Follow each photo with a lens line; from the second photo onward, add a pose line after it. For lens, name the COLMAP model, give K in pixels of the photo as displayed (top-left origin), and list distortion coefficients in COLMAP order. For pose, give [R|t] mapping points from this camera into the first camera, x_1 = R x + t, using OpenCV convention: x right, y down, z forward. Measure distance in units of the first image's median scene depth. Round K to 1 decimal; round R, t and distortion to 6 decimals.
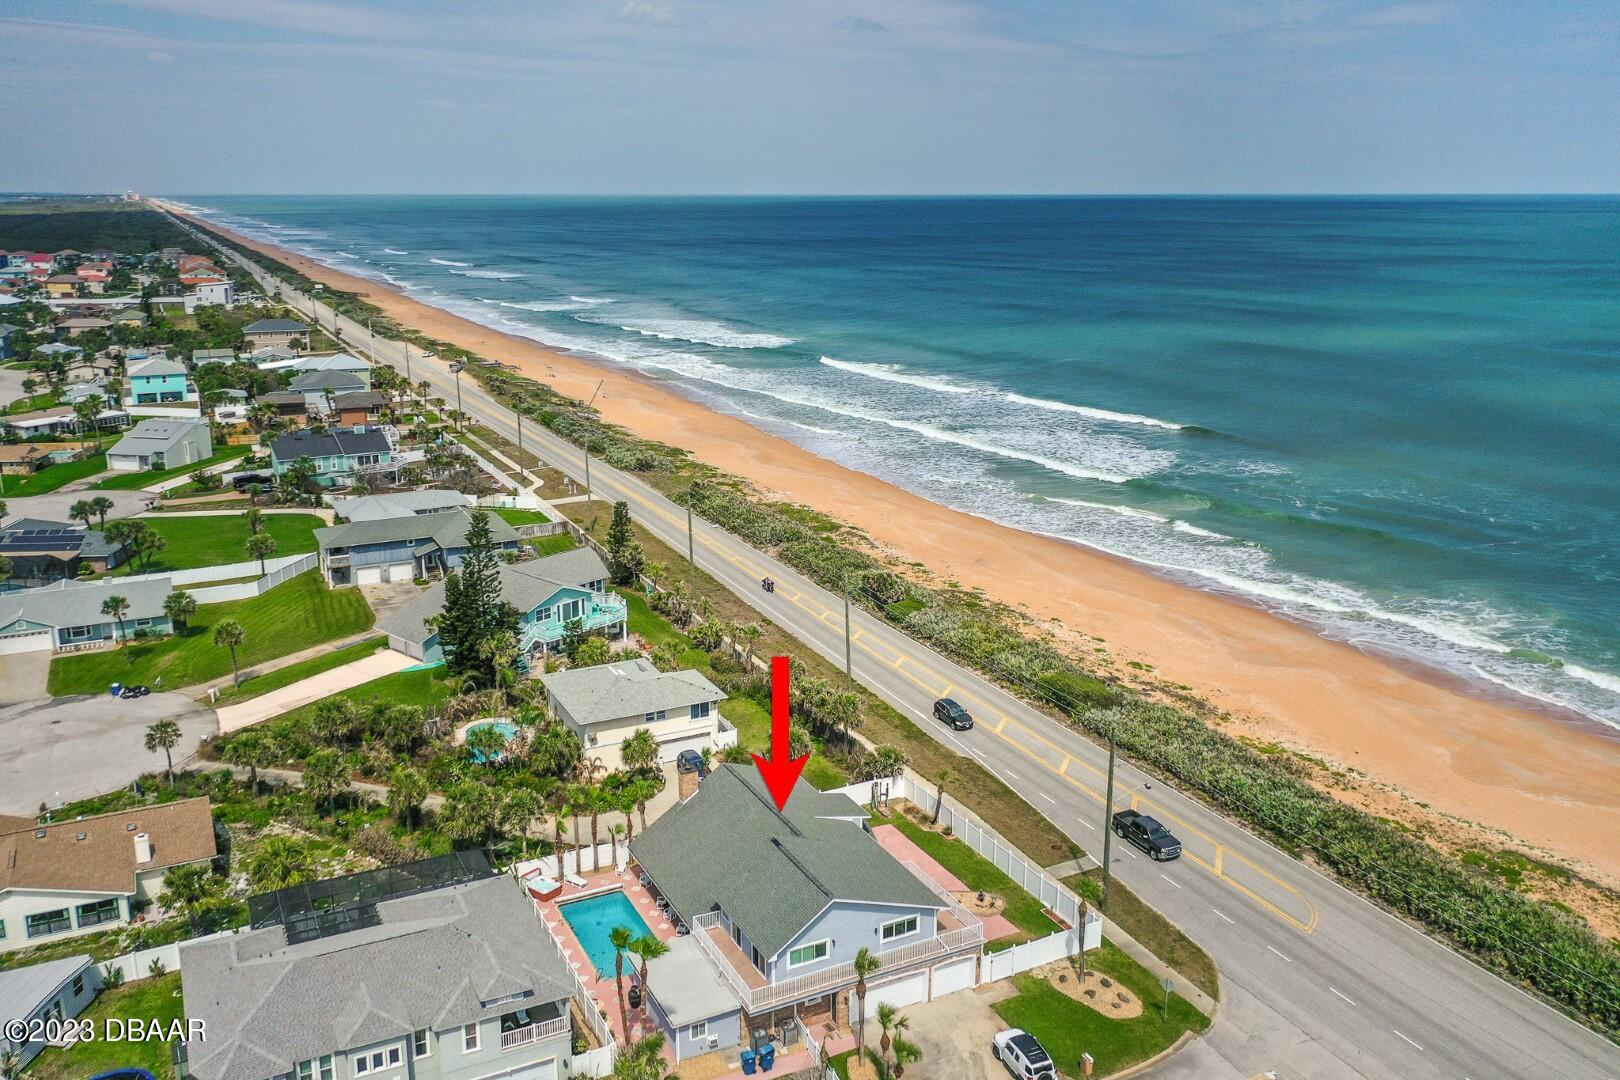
lens RADIAL K [[1345.4, 0, 810.3], [0, 1345.4, 540.4], [0, 0, 1]] dist [0.005487, 0.008669]
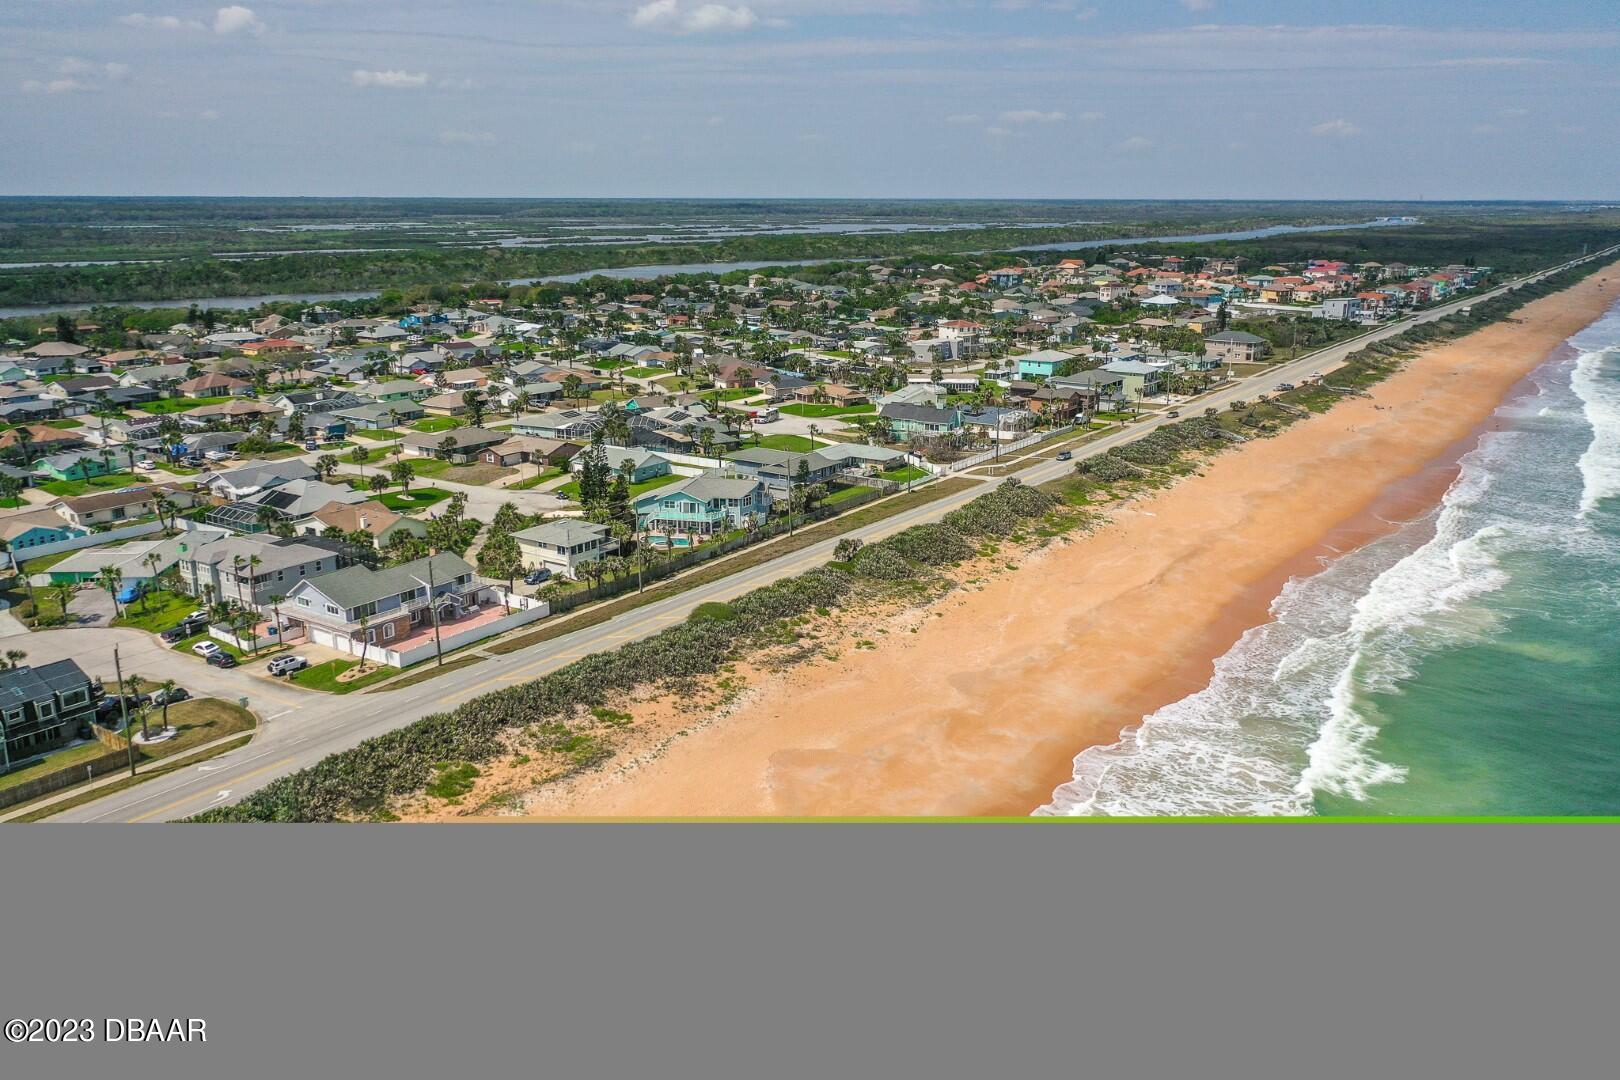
lens RADIAL K [[1304.4, 0, 806.6], [0, 1304.4, 513.1], [0, 0, 1]] dist [0.010780, -0.002131]
pose [[0.479547, 0.209068, -0.852247, 1.501083], [-0.223956, 0.968201, 0.111496, -0.181579], [0.848456, 0.137398, 0.511120, 0.384141]]
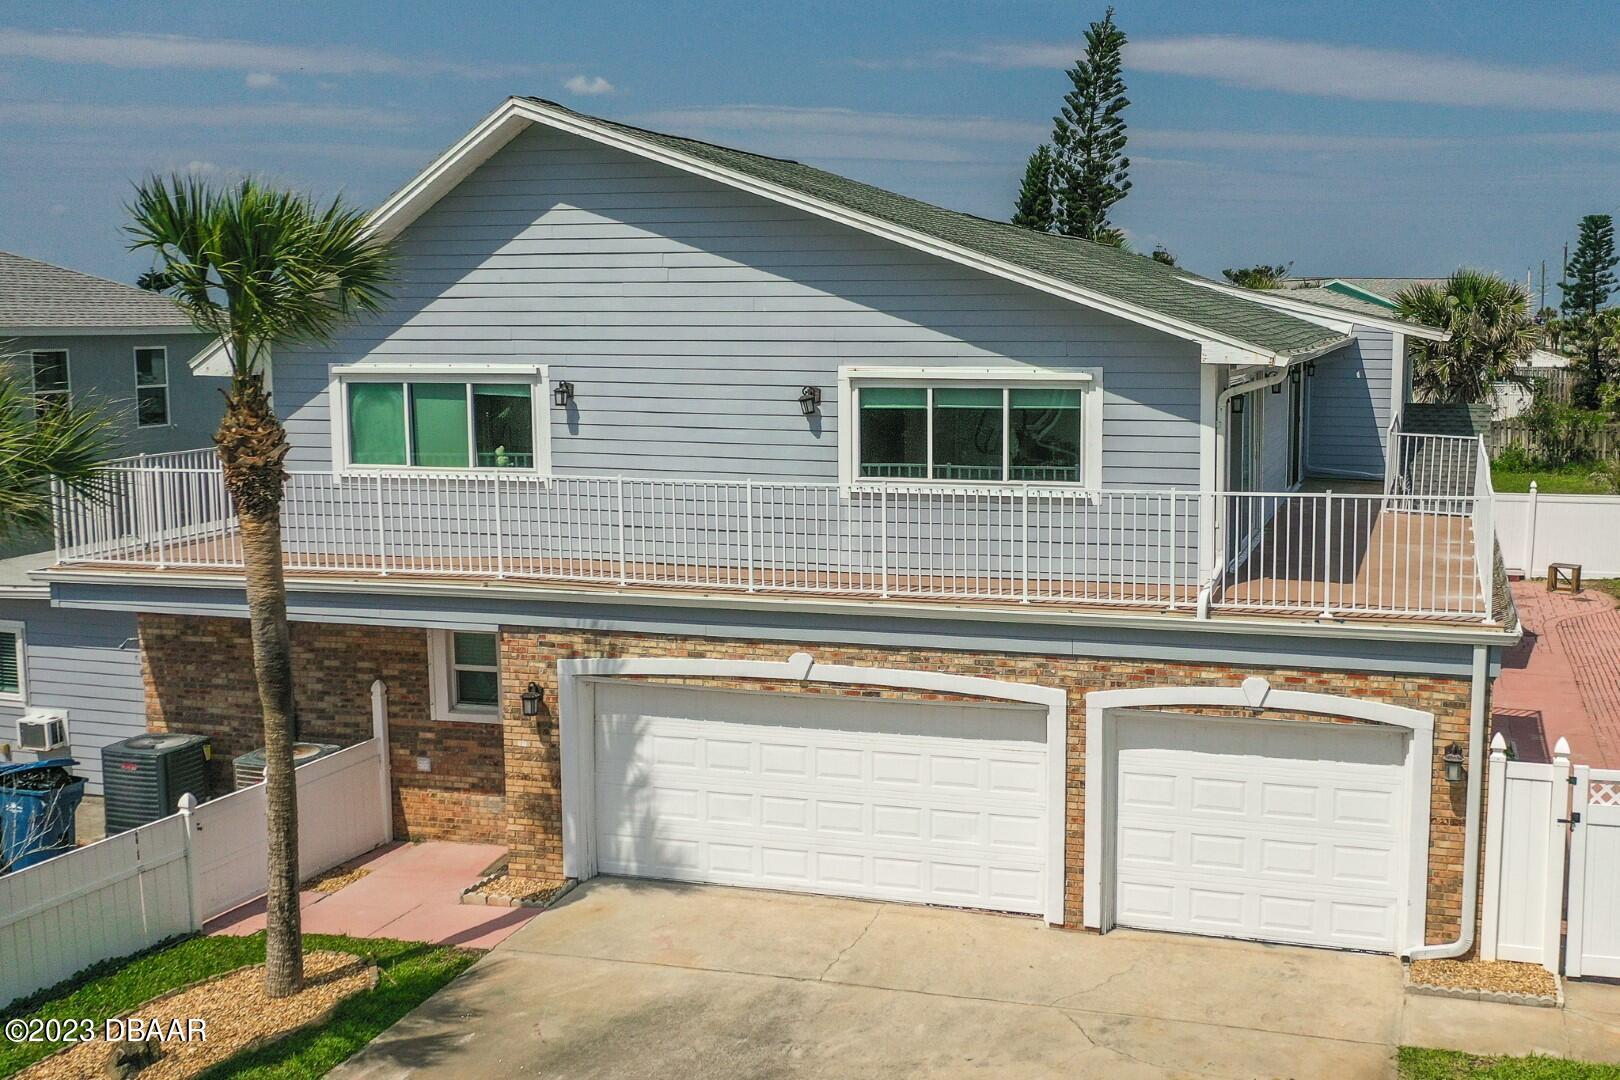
lens RADIAL K [[1759.6, 0, 898.0], [0, 1759.6, 540.6], [0, 0, 1]] dist [0.001880, 0.009777]
pose [[0.727751, 0.089169, -0.680020, 0.147634], [-0.175989, 0.982593, -0.059496, 0.218619], [0.662878, 0.162975, 0.730775, 0.575786]]
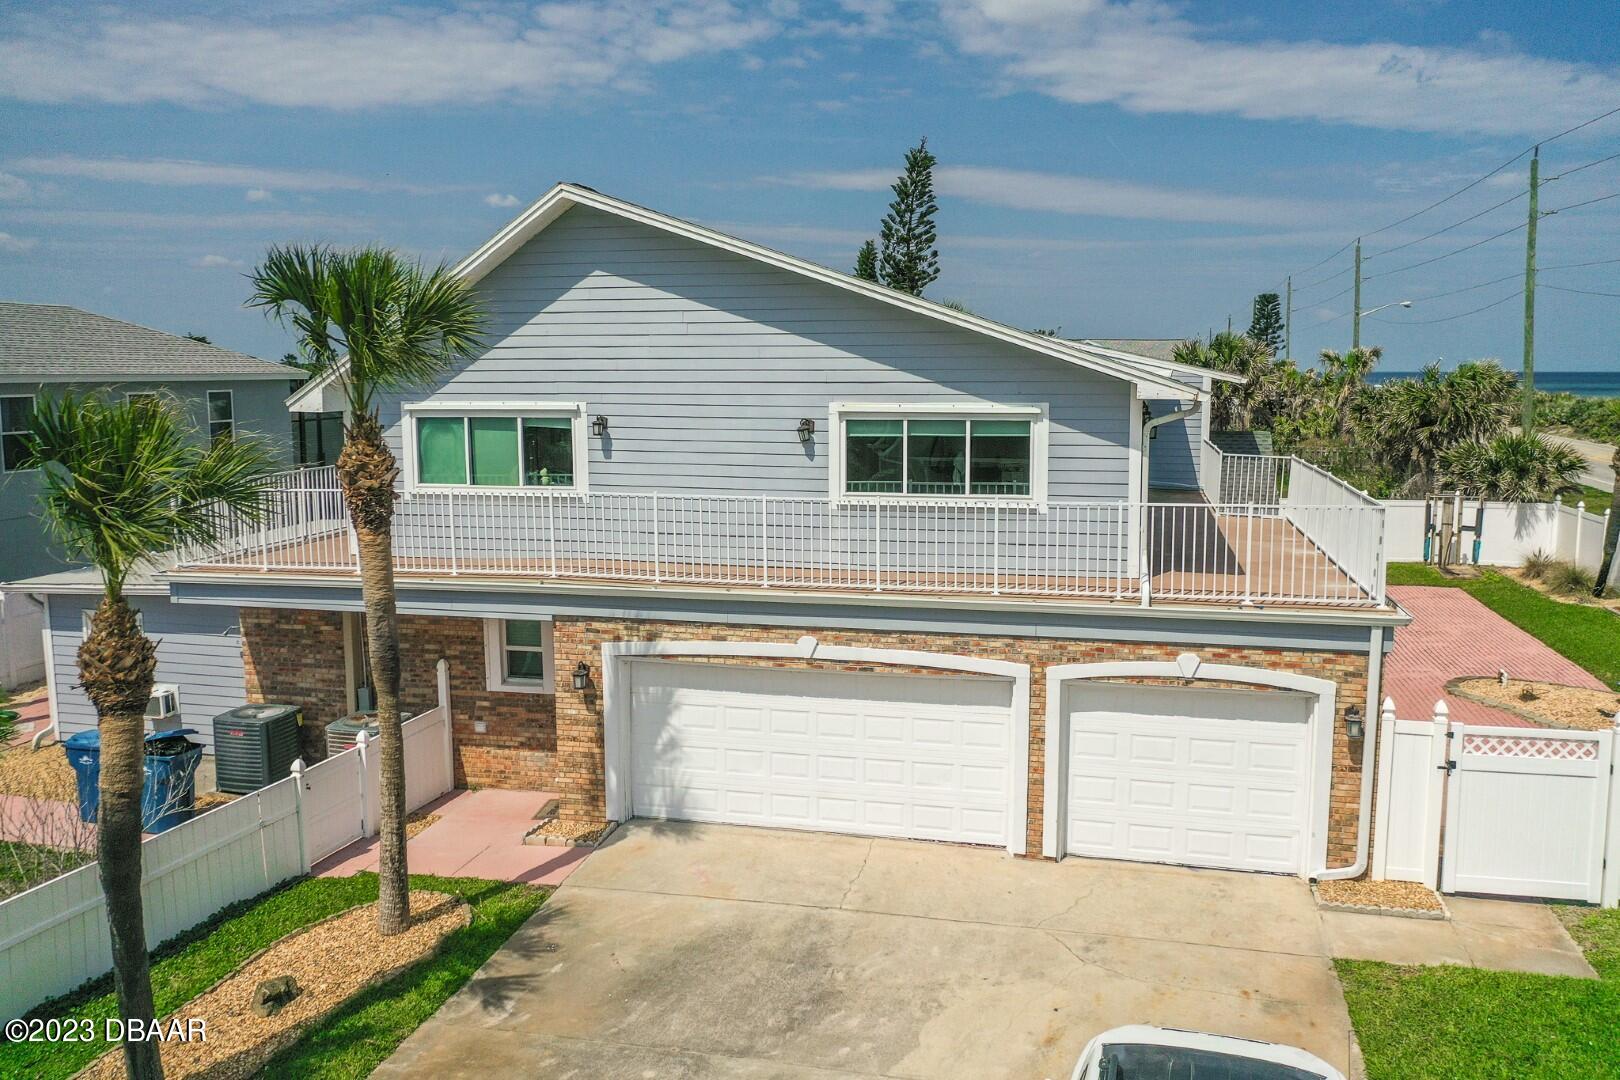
lens RADIAL K [[1277.2, 0, 804.2], [0, 1277.2, 530.8], [0, 0, 1]] dist [0.002547, 0.004863]
pose [[0.762344, 0.082569, -0.641883, 0.124944], [-0.165063, 0.983832, -0.069484, 0.219044], [0.625768, 0.158922, 0.763648, 0.577589]]
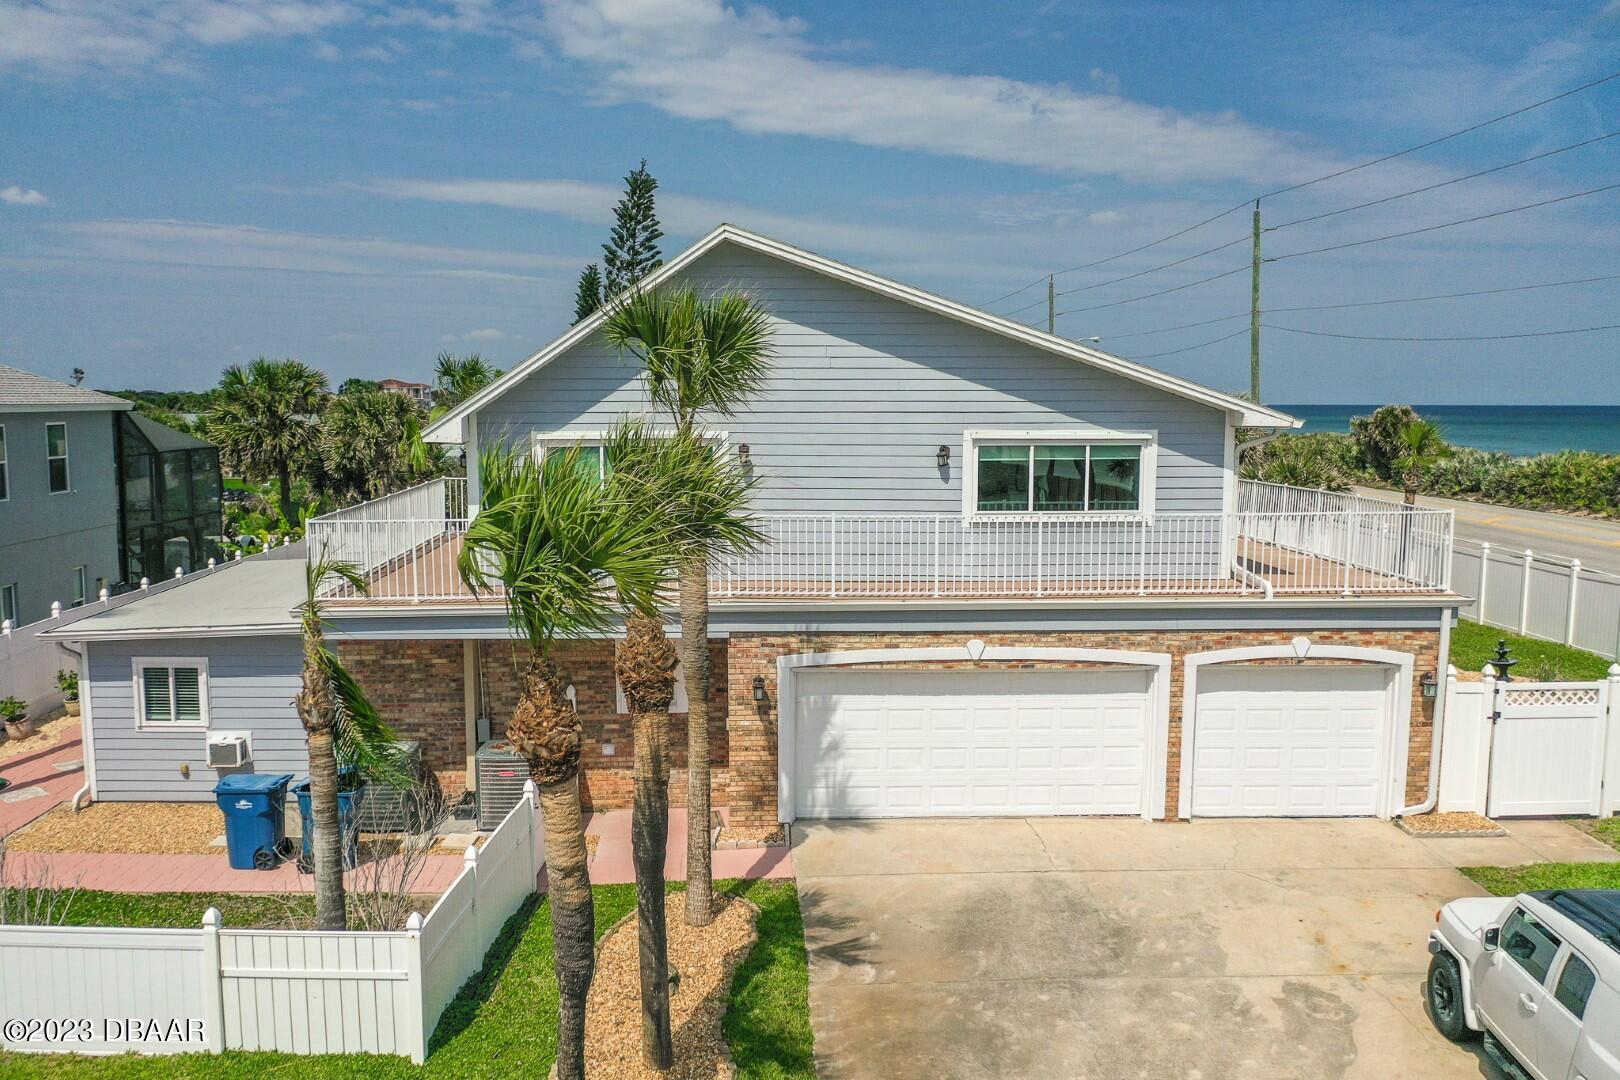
lens RADIAL K [[1386.1, 0, 765.4], [0, 1386.1, 574.0], [0, 0, 1]] dist [0.006083, 0.000655]
pose [[0.904327, 0.056131, -0.423133, 0.086217], [-0.111274, 0.988040, -0.106747, 0.232983], [0.412081, 0.143618, 0.899757, 0.524775]]
